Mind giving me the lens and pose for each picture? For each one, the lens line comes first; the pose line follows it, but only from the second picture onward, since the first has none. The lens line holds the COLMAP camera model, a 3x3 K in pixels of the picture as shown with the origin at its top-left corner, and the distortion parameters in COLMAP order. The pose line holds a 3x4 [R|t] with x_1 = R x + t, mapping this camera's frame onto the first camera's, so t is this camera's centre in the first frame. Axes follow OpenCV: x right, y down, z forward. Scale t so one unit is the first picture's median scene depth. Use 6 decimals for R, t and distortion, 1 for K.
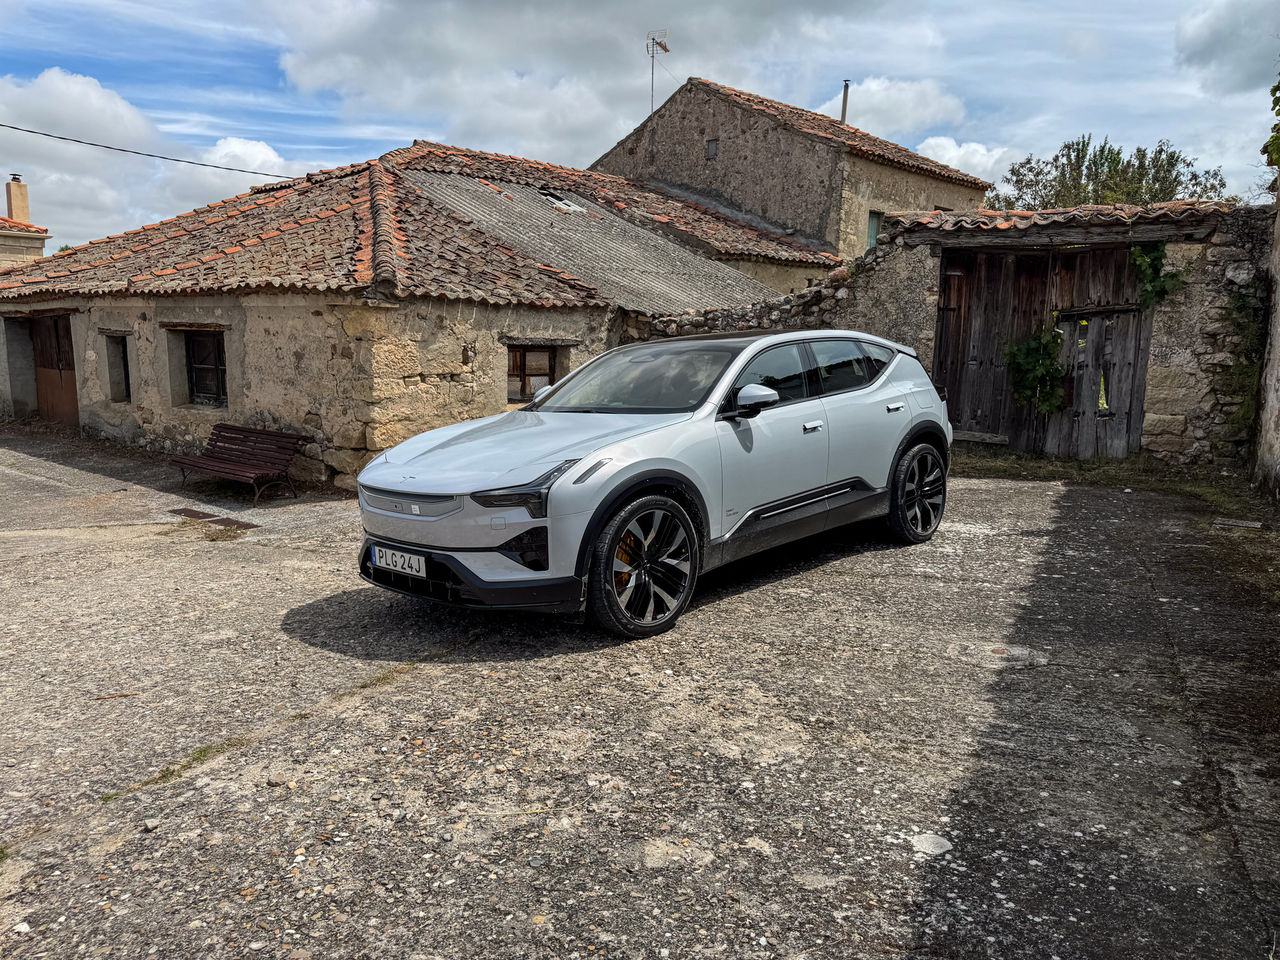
lens RADIAL K [[900.7, 0, 642.2], [0, 900.7, 500.4], [0, 0, 1]] dist [0.007635, -0.012322]
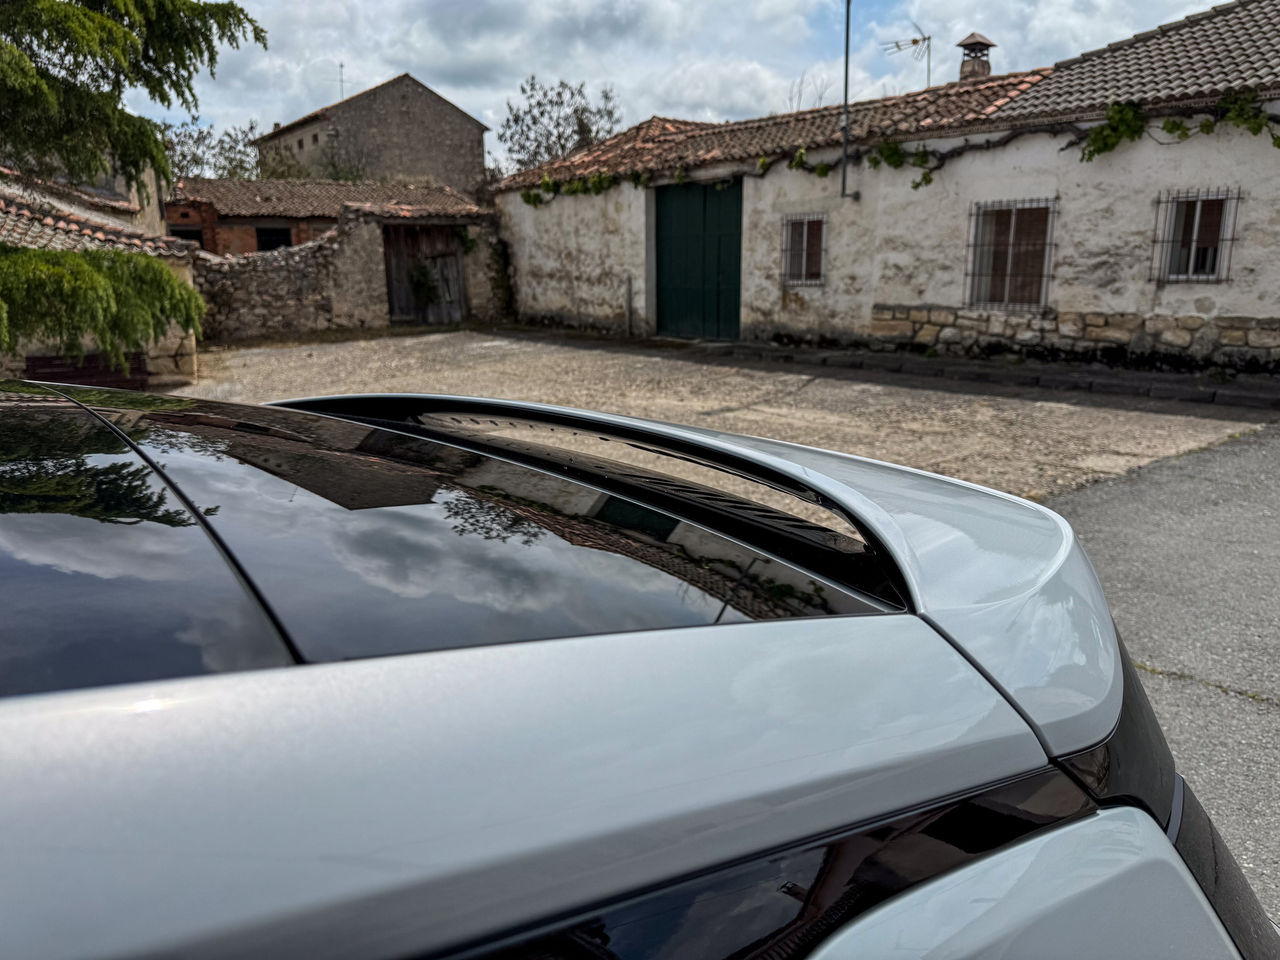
lens RADIAL K [[930.2, 0, 635.9], [0, 930.2, 504.4], [0, 0, 1]] dist [0.000993, -0.010964]
pose [[0.437056, -0.249844, 0.864037, -1.381727], [0.174686, 0.965932, 0.190946, 0.027999], [-0.882308, 0.067481, 0.465811, -0.430214]]
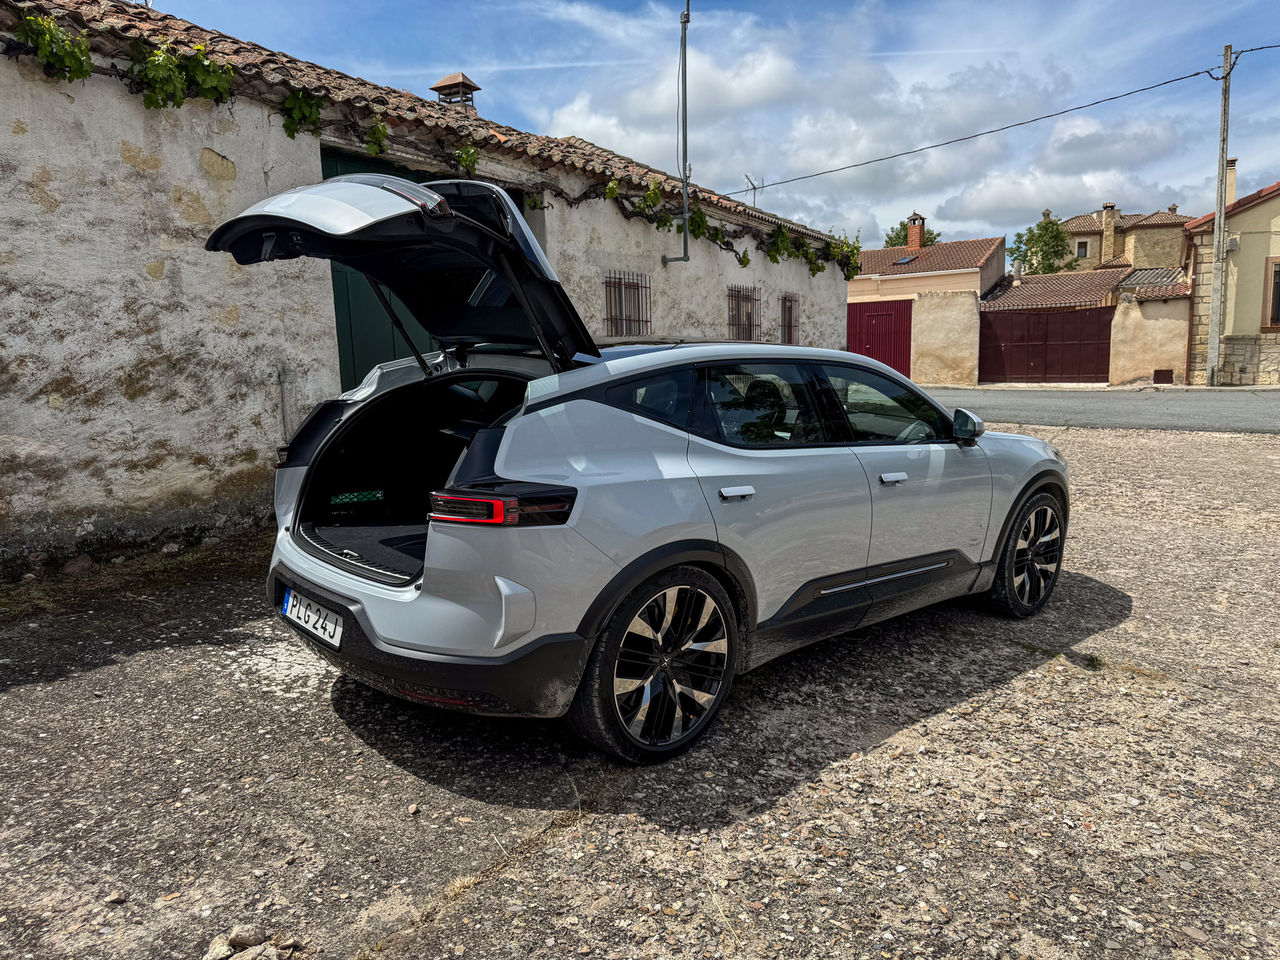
lens RADIAL K [[900.7, 0, 642.2], [0, 900.7, 500.4], [0, 0, 1]] dist [0.007635, -0.012322]
pose [[-0.996227, -0.004268, 0.086684, 0.043603], [0.024188, 0.945564, 0.324536, -0.177814], [-0.083350, 0.325408, -0.941893, 1.071994]]
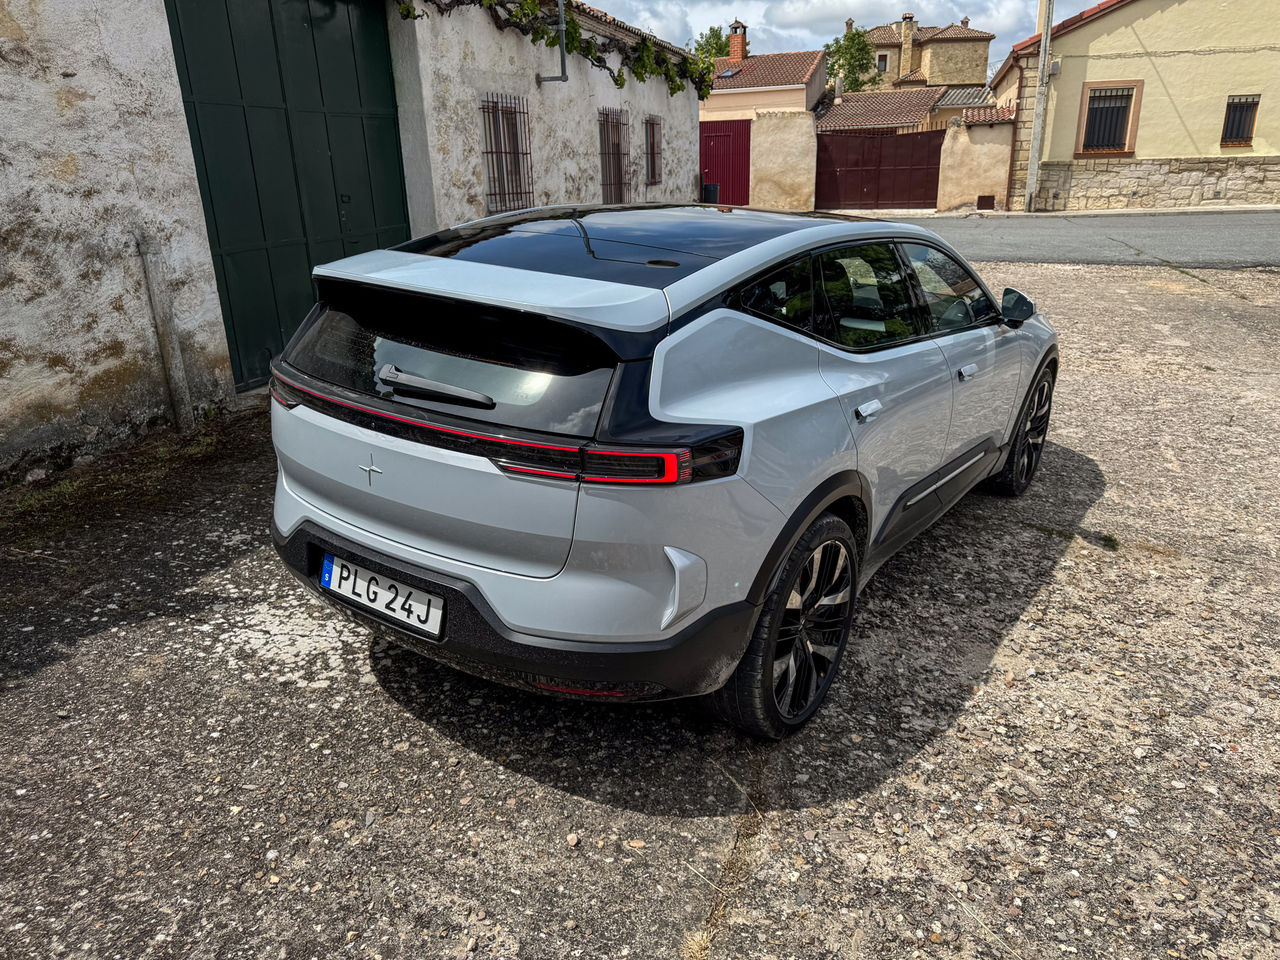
lens RADIAL K [[899.6, 0, 641.8], [0, 899.6, 494.6], [0, 0, 1]] dist [0.005588, -0.010817]
pose [[-0.991145, 0.054443, -0.121112, 0.147539], [-0.012801, 0.868659, 0.495246, -0.193484], [0.132167, 0.492410, -0.860270, 1.003285]]
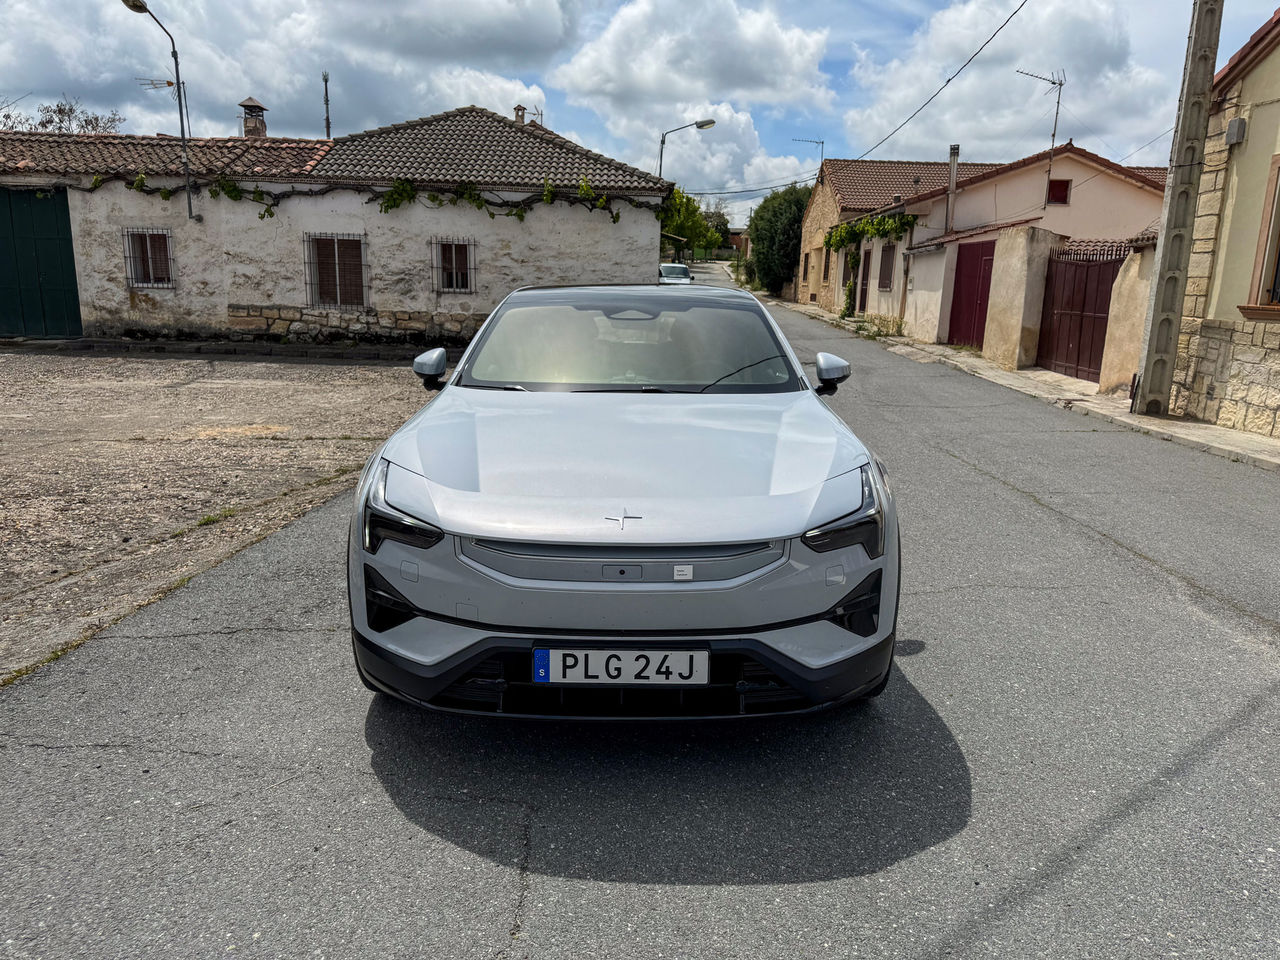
lens RADIAL K [[891.8, 0, 635.2], [0, 891.8, 505.7], [0, 0, 1]] dist [0.004080, -0.022616]
pose [[-0.394664, -0.255499, 0.882587, -1.859585], [0.117332, 0.938682, 0.324205, -0.033865], [-0.911303, 0.231508, -0.340486, -0.153620]]
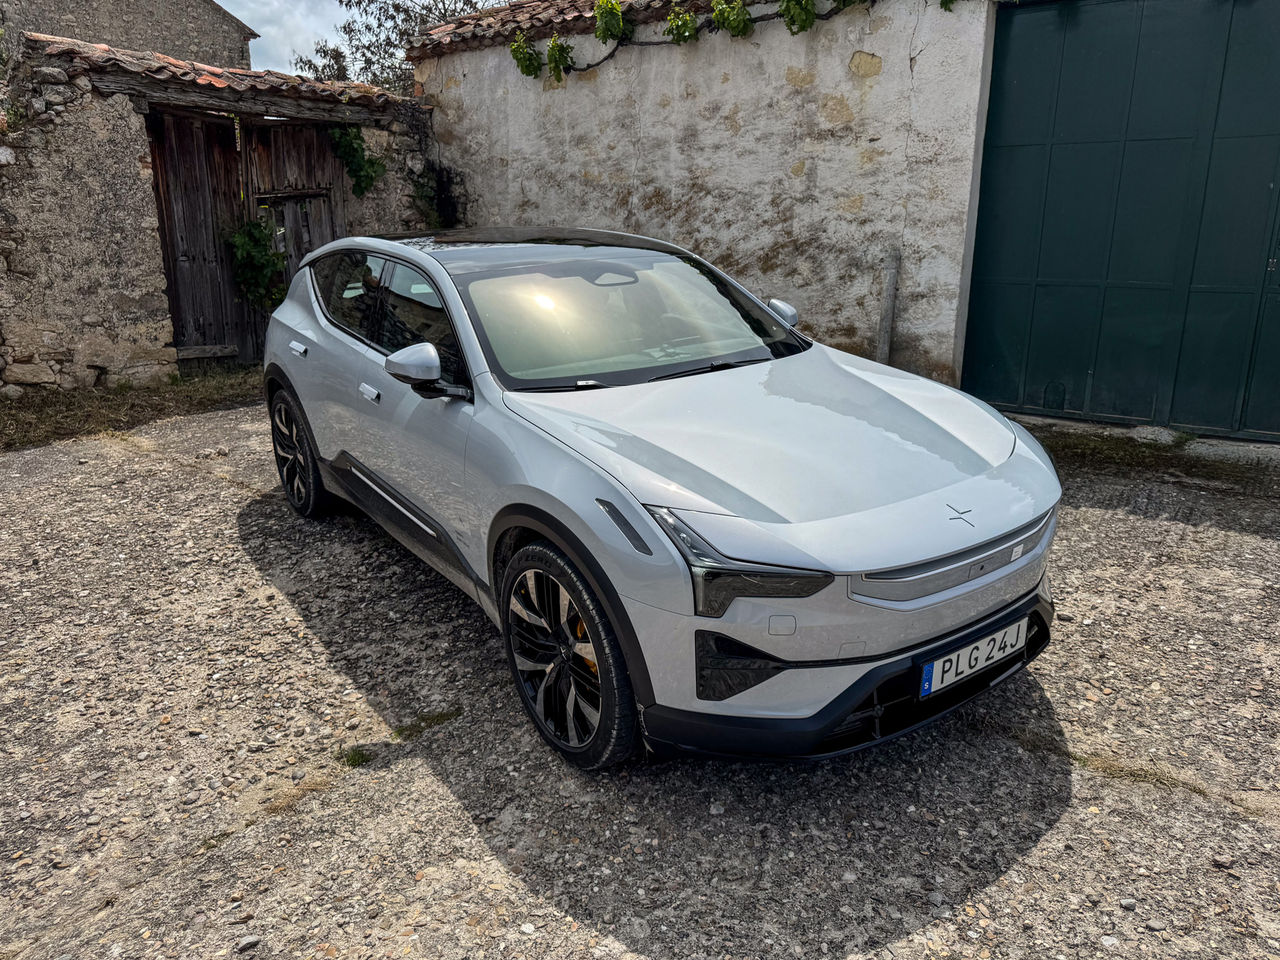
lens RADIAL K [[925.6, 0, 630.2], [0, 925.6, 476.5], [0, 0, 1]] dist [0.000664, -0.006501]
pose [[0.186459, -0.267601, 0.945316, -0.387973], [0.171699, 0.956258, 0.236832, -0.099959], [-0.967343, 0.118150, 0.224249, 0.490194]]
